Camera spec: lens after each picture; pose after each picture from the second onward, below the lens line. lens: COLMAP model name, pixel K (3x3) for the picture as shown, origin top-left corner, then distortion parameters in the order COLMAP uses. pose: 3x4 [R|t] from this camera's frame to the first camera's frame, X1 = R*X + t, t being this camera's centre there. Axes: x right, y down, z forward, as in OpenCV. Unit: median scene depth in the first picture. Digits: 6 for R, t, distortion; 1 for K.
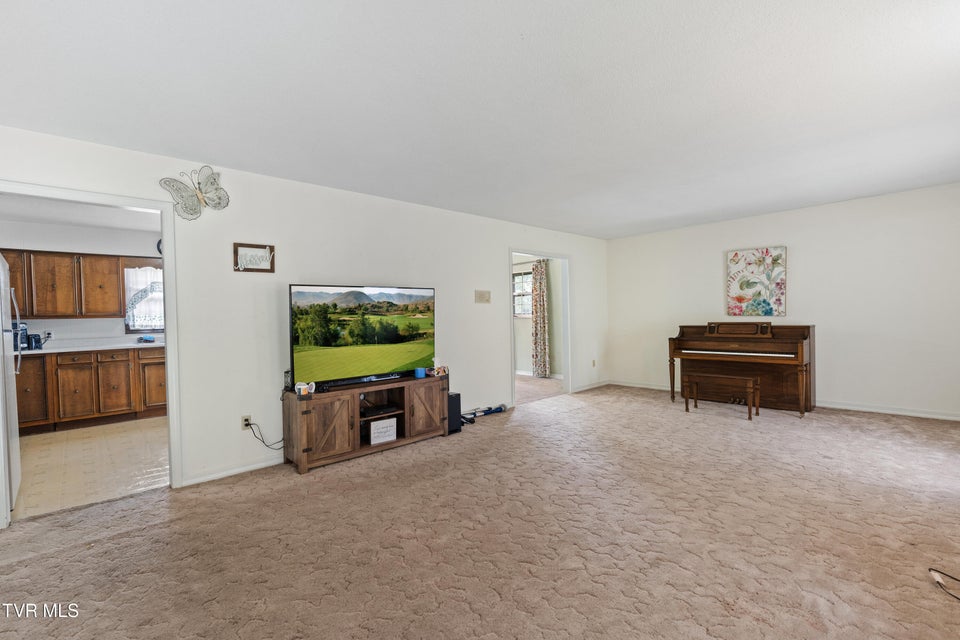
lens RADIAL K [[440.6, 0, 483.0], [0, 440.6, 322.1], [0, 0, 1]] dist [0.000303, 0.000711]
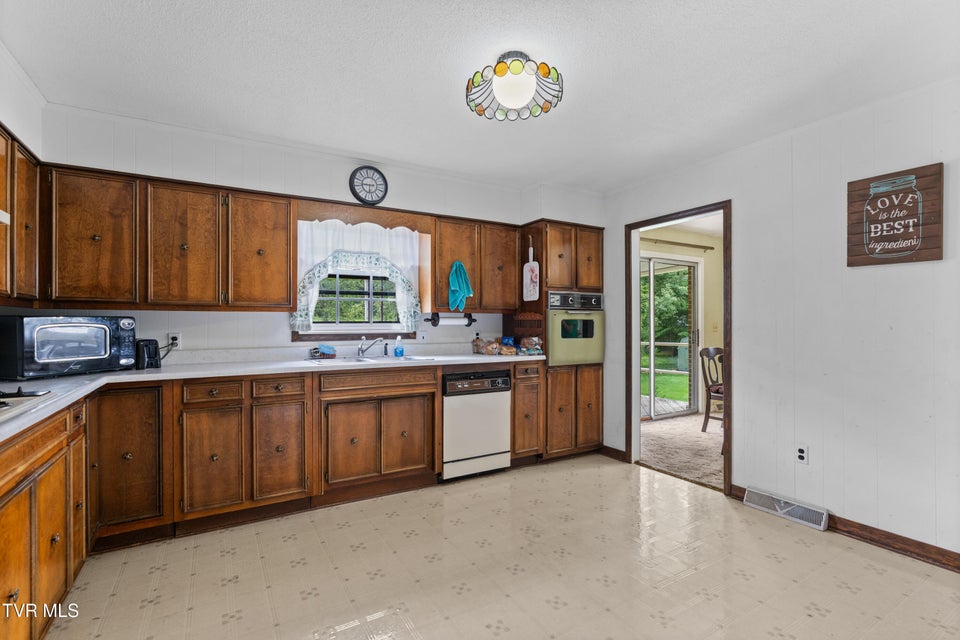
lens RADIAL K [[440.6, 0, 477.2], [0, 440.6, 321.4], [0, 0, 1]] dist [0.000303, 0.000711]
pose [[0.979075, 0.020979, -0.202416, -0.525376], [-0.025051, 0.999532, -0.017576, 0.005616], [0.201952, 0.022279, 0.979142, 0.560864]]
